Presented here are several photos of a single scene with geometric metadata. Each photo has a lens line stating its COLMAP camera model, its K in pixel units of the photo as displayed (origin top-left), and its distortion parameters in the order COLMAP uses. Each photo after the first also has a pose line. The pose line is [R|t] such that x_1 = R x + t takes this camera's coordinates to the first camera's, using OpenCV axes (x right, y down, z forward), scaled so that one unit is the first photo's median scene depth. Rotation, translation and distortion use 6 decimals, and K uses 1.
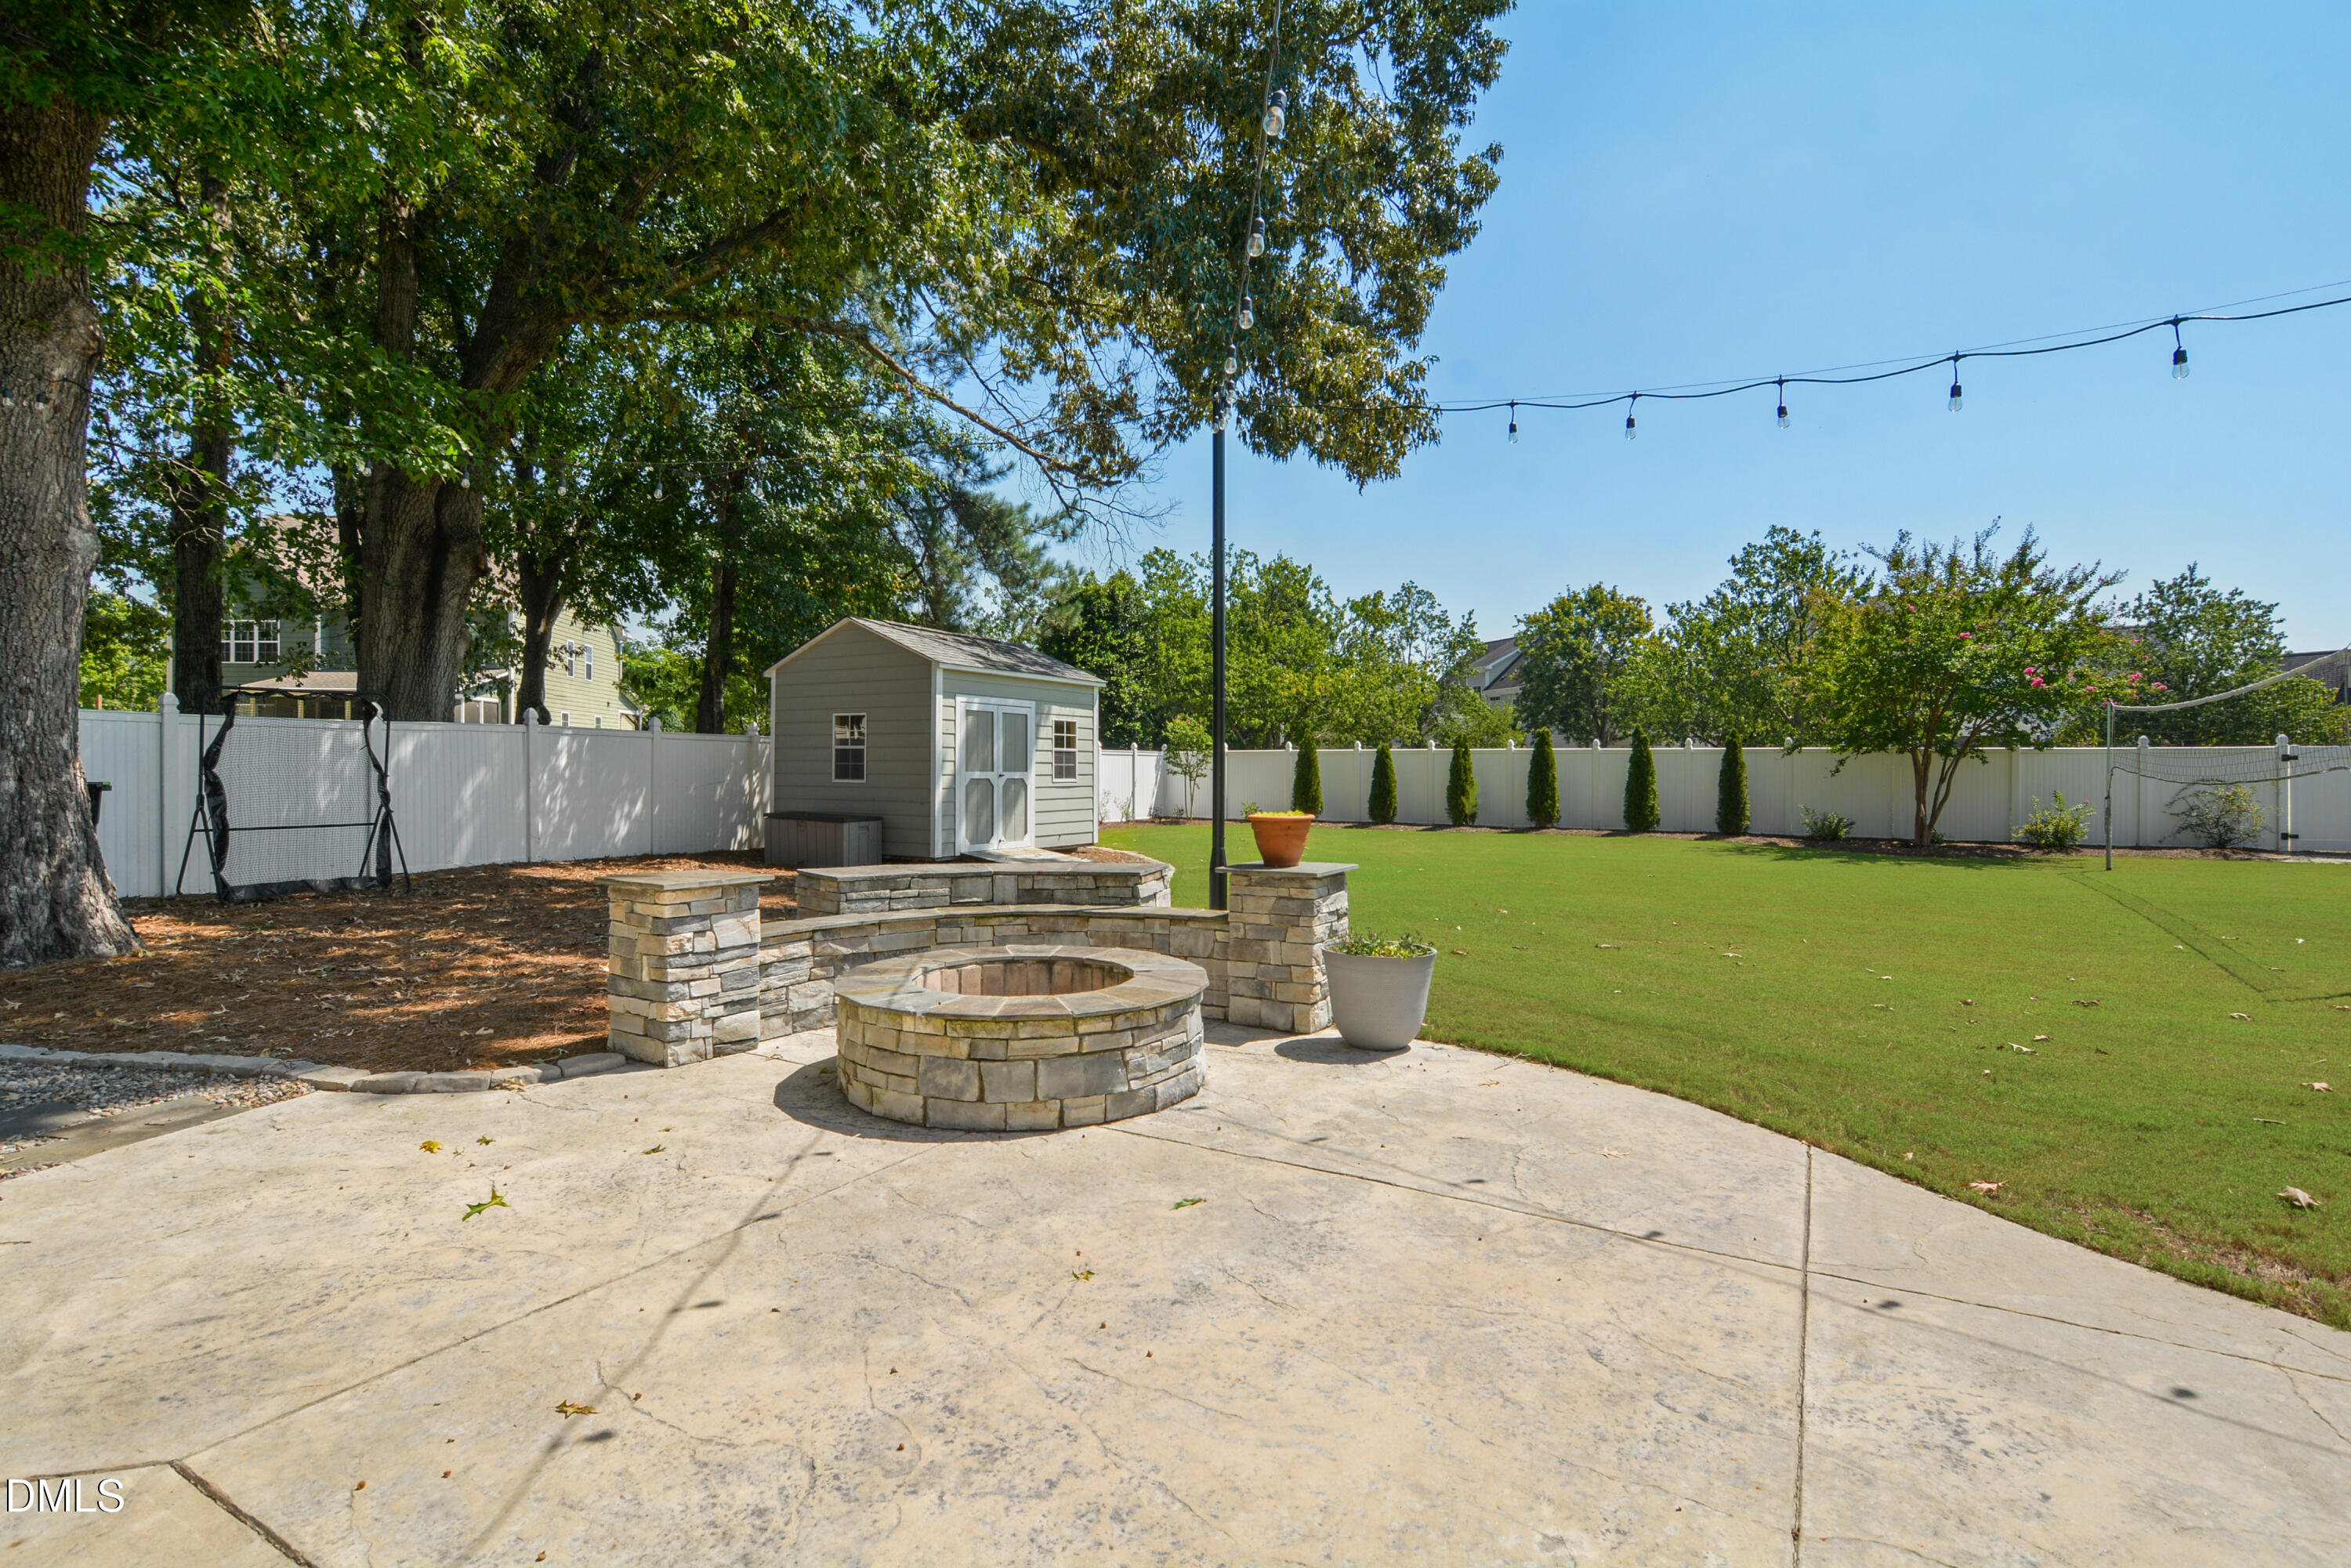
lens RADIAL K [[1058.6, 0, 1167.4], [0, 1058.6, 779.5], [0, 0, 1]] dist [-0.027830, 0.005475]
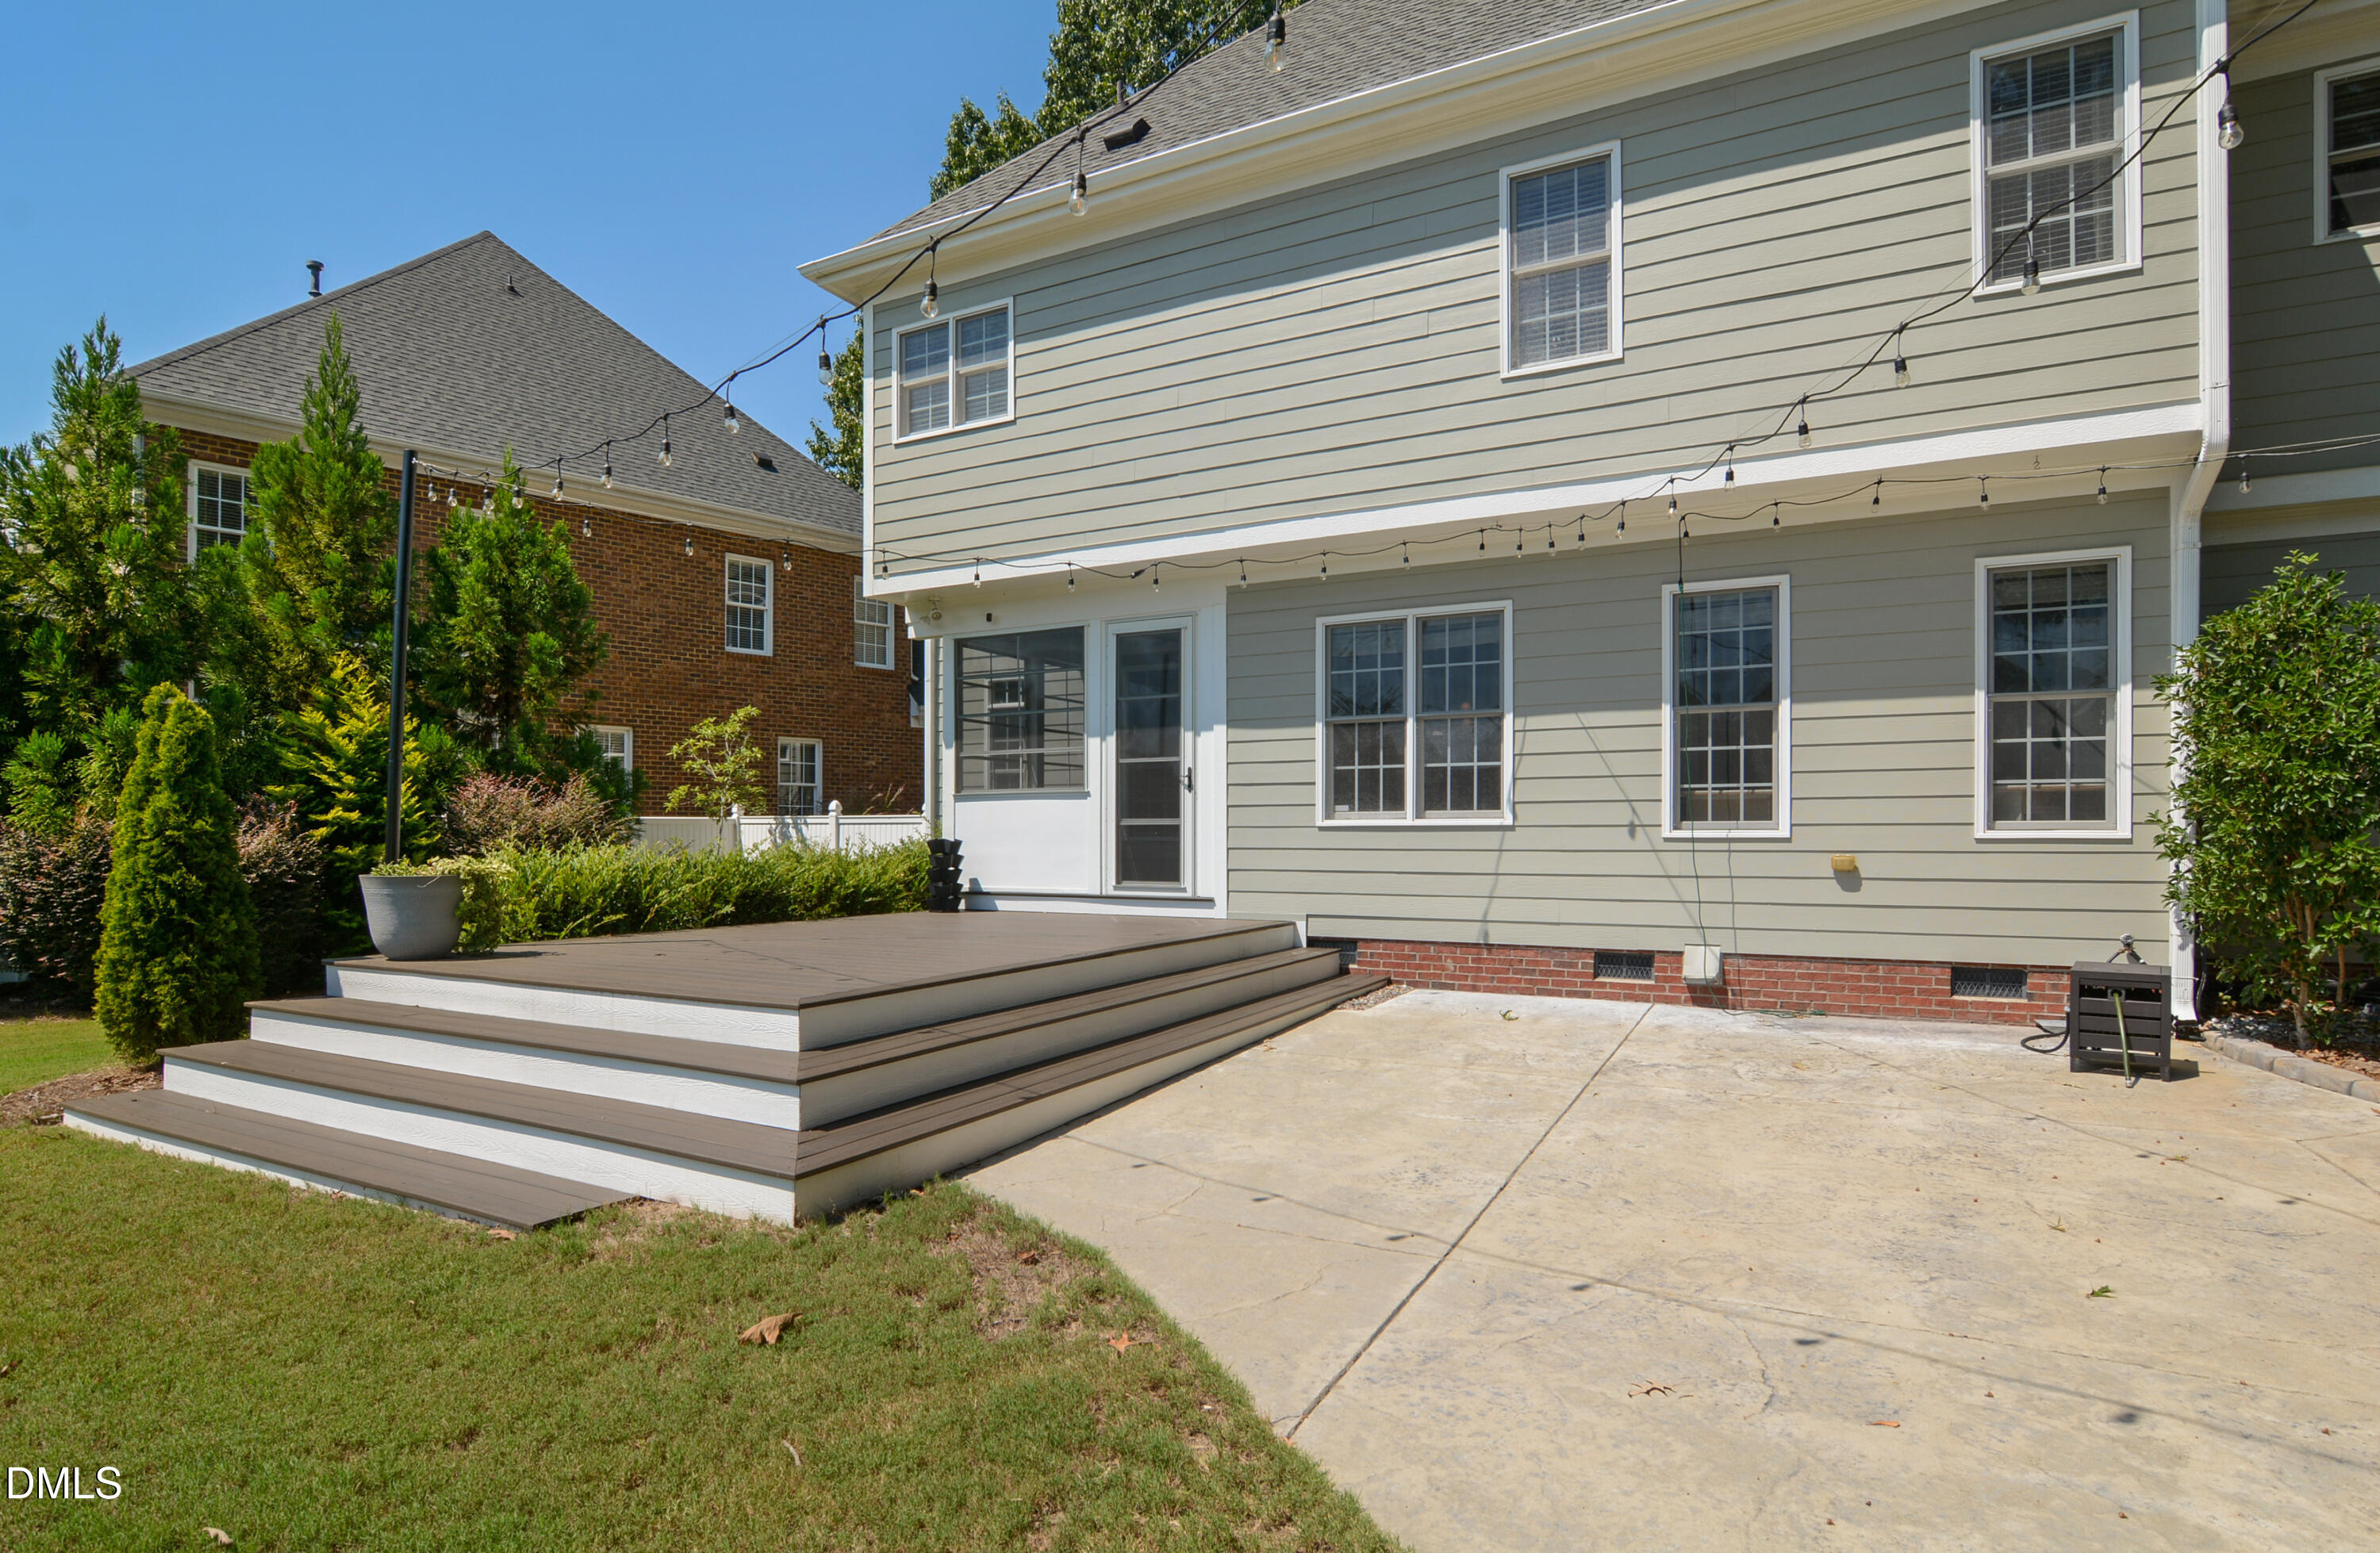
lens RADIAL K [[1209.4, 0, 1135.5], [0, 1209.4, 827.8], [0, 0, 1]] dist [-0.018443, -0.002217]
pose [[-0.999454, 0.004539, -0.032727, 0.177650], [0.004450, 0.999986, 0.002789, 0.002884], [0.032739, 0.002642, -0.999460, 0.410728]]
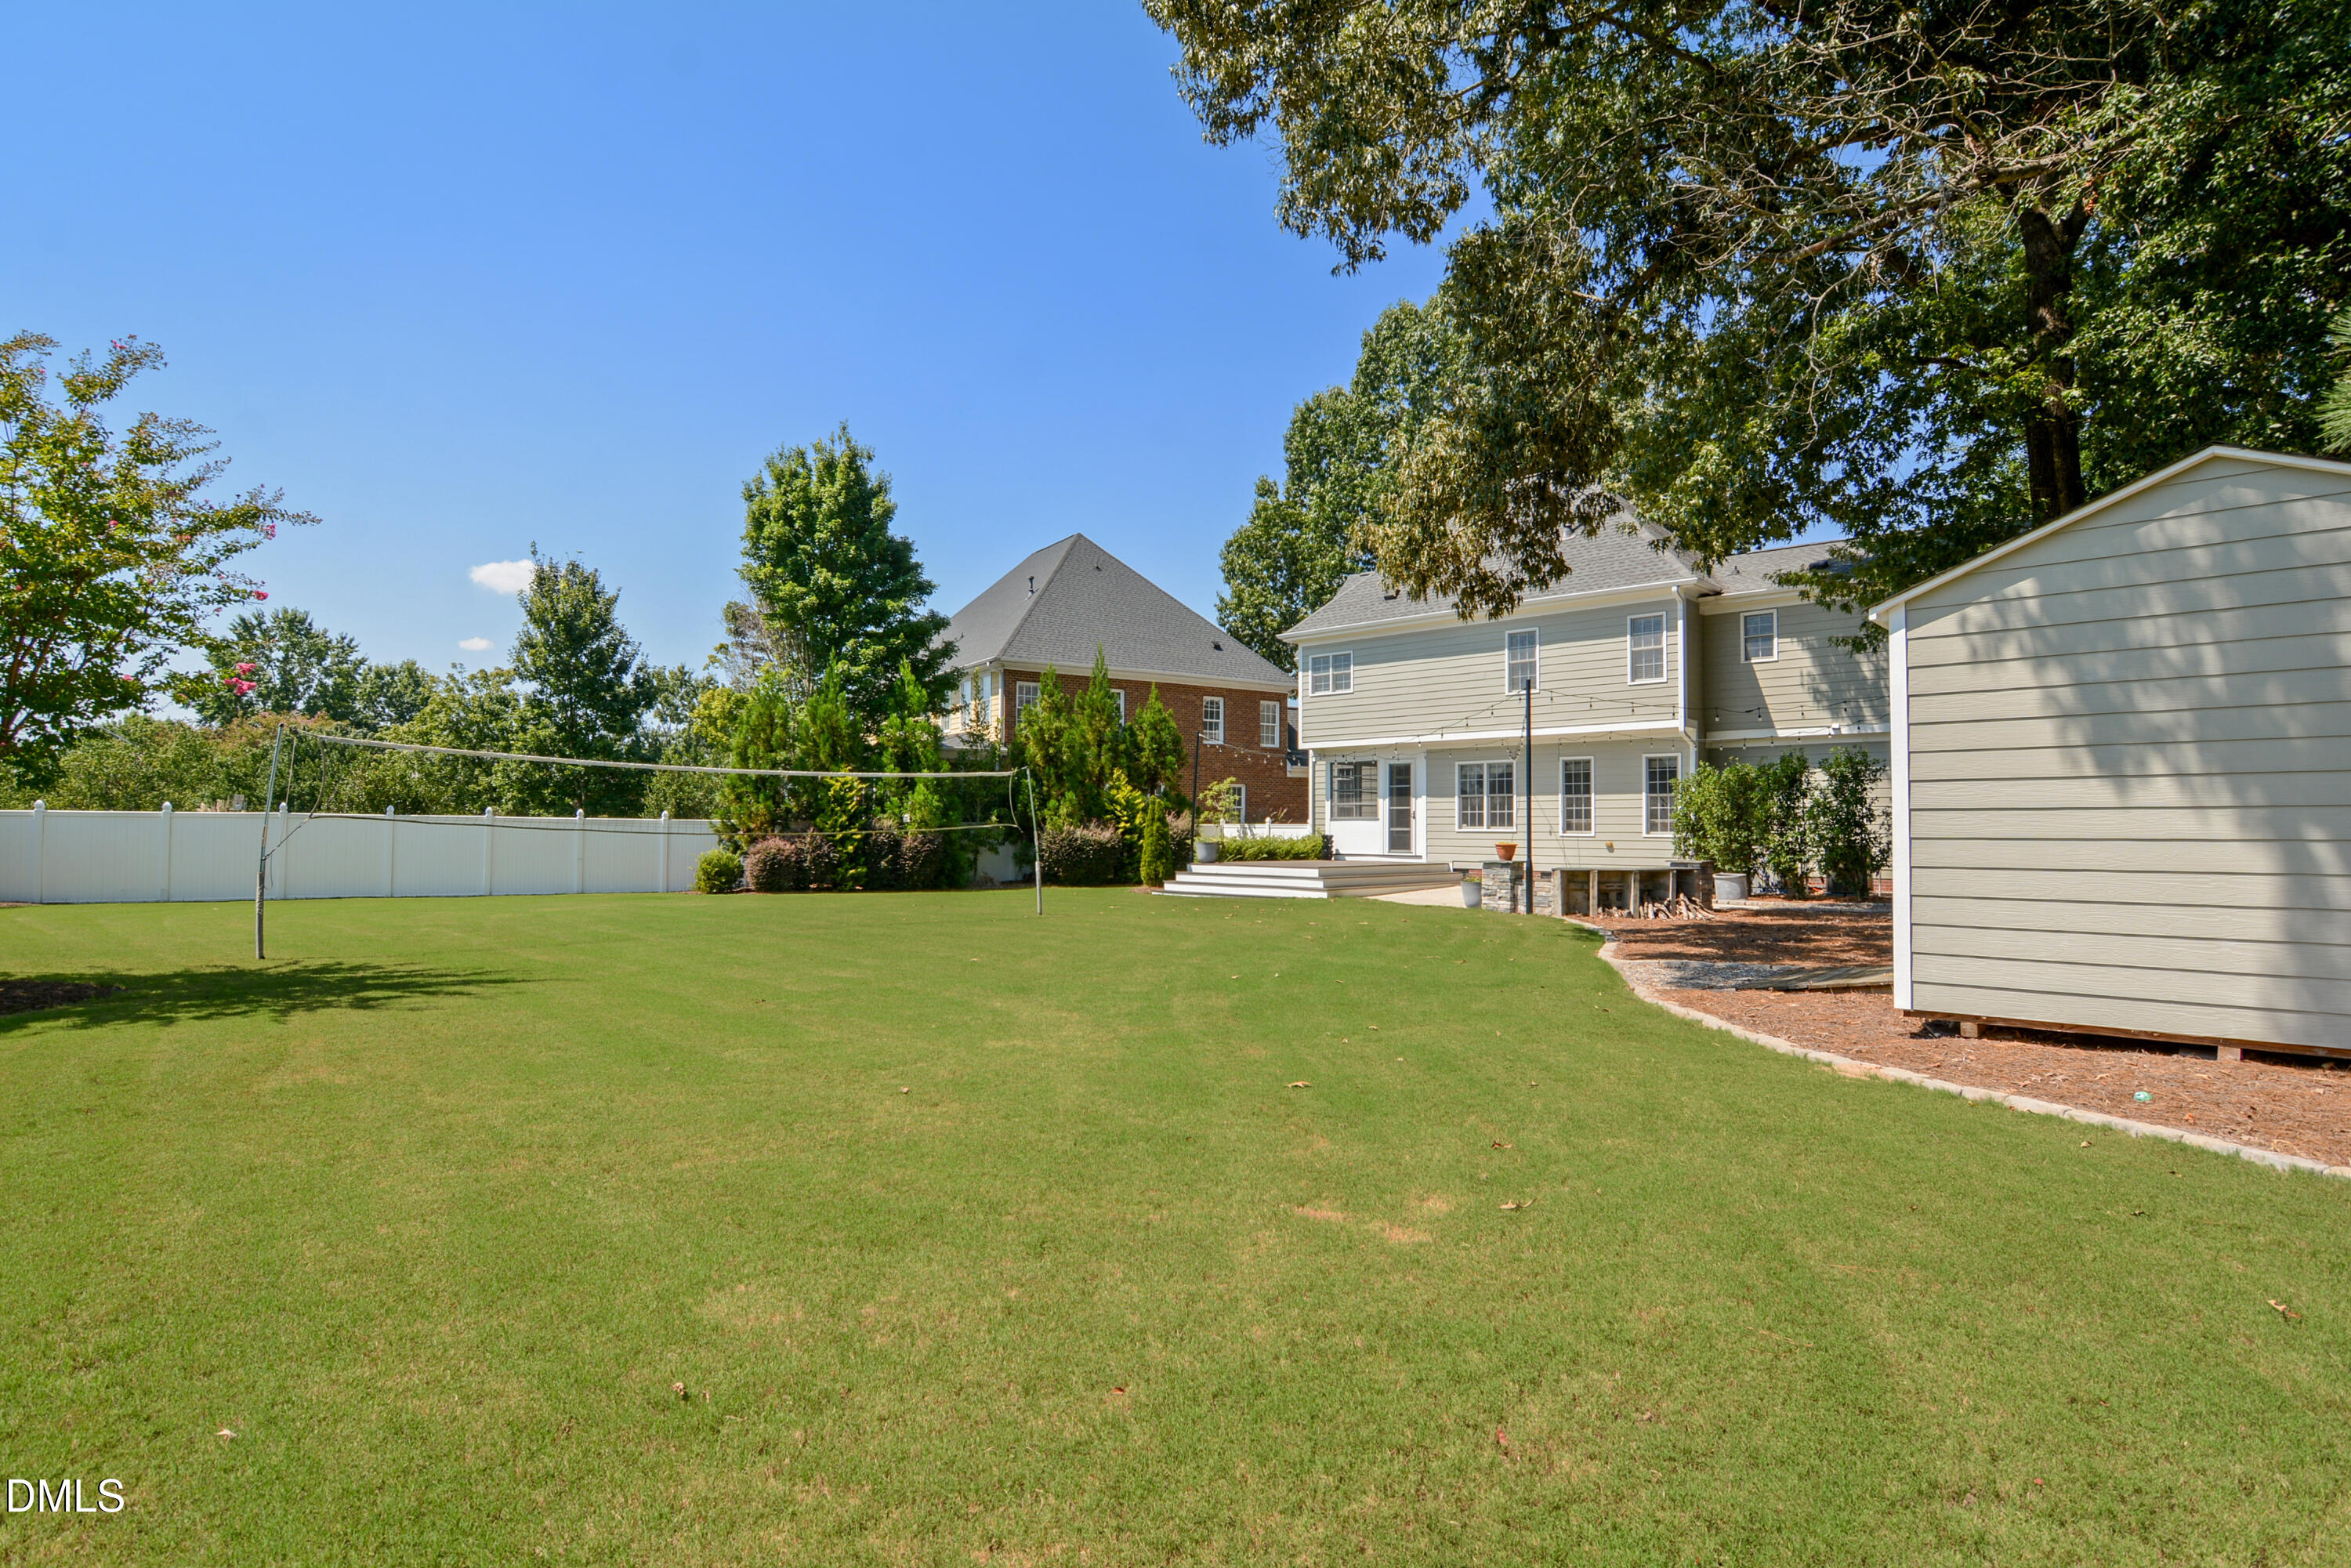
lens RADIAL K [[1058.6, 0, 1190.3], [0, 1058.6, 779.8], [0, 0, 1]] dist [-0.027830, 0.005475]
pose [[-0.982677, 0.005405, 0.185247, 0.161051], [-0.002308, 0.999140, -0.041391, -0.008698], [-0.185312, -0.041102, -0.981820, 1.712801]]
